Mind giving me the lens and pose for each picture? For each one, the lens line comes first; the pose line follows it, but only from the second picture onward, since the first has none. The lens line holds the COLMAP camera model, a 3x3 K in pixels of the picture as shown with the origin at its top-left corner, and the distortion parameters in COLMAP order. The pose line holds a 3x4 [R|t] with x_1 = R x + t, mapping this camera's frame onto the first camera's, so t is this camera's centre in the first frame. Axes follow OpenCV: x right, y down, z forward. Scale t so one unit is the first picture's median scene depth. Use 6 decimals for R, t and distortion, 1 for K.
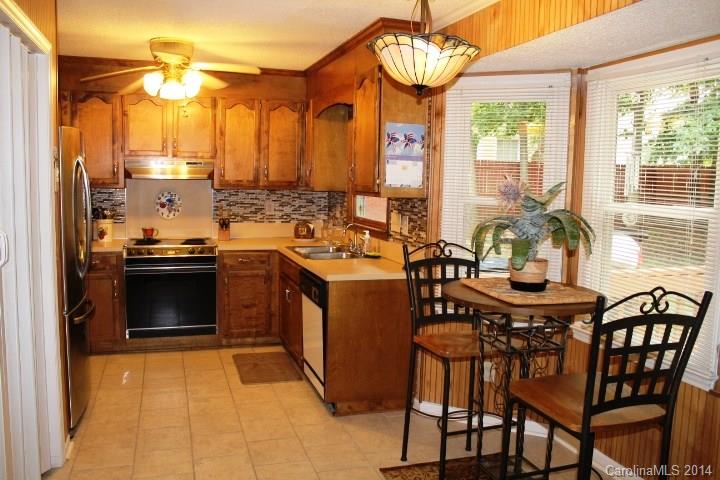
lens RADIAL K [[606.6, 0, 364.4], [0, 606.6, 241.0], [0, 0, 1]] dist [-0.160958, 0.146454]
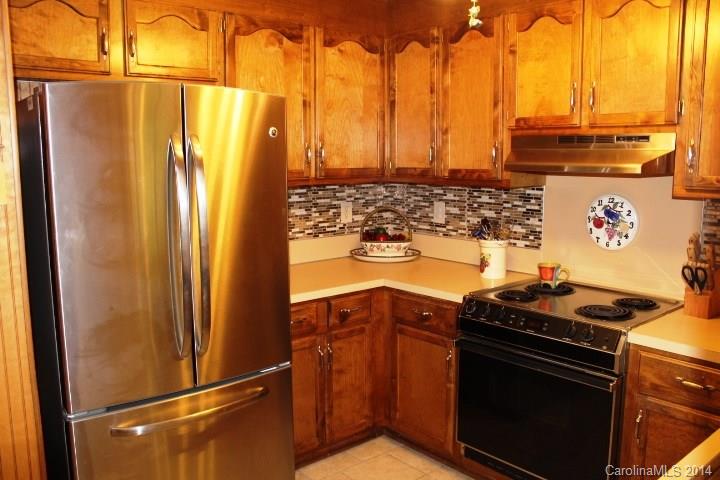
lens RADIAL K [[606.6, 0, 364.4], [0, 606.6, 241.0], [0, 0, 1]] dist [-0.160958, 0.146454]
pose [[0.379152, 0.104434, -0.919422, 0.058049], [-0.082336, 0.993477, 0.078892, -0.070034], [0.921664, 0.045790, 0.385277, 0.637267]]
